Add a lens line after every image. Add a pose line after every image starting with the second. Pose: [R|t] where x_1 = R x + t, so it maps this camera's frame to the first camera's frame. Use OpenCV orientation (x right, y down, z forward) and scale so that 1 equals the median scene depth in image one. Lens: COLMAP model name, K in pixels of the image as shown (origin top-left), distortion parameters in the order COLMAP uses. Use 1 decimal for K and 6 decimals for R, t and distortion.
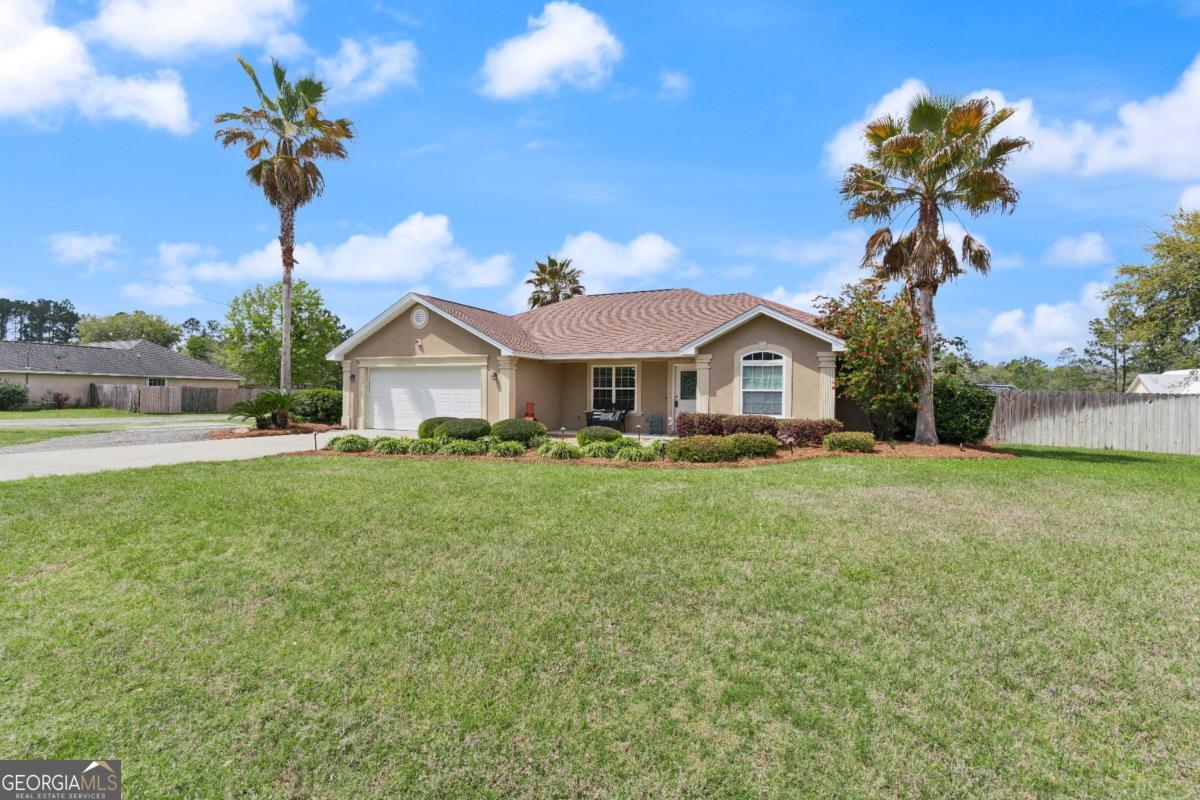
lens RADIAL K [[581.8, 0, 589.6], [0, 581.8, 404.4], [0, 0, 1]] dist [0.009490, -0.002043]
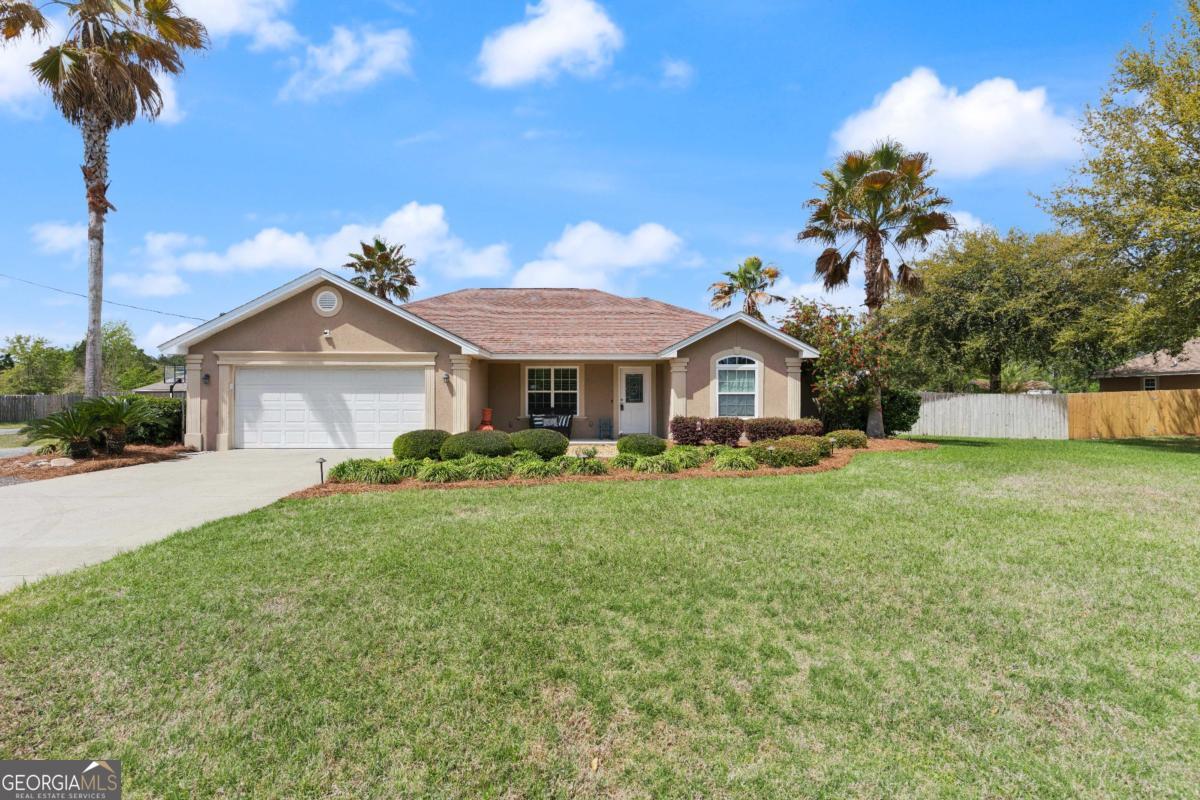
lens RADIAL K [[581.8, 0, 598.5], [0, 581.8, 398.5], [0, 0, 1]] dist [0.009490, -0.002043]
pose [[0.889744, -0.011684, 0.456310, -0.342686], [0.016286, 0.999848, -0.006154, -0.010473], [-0.456169, 0.012907, 0.889799, 0.152837]]
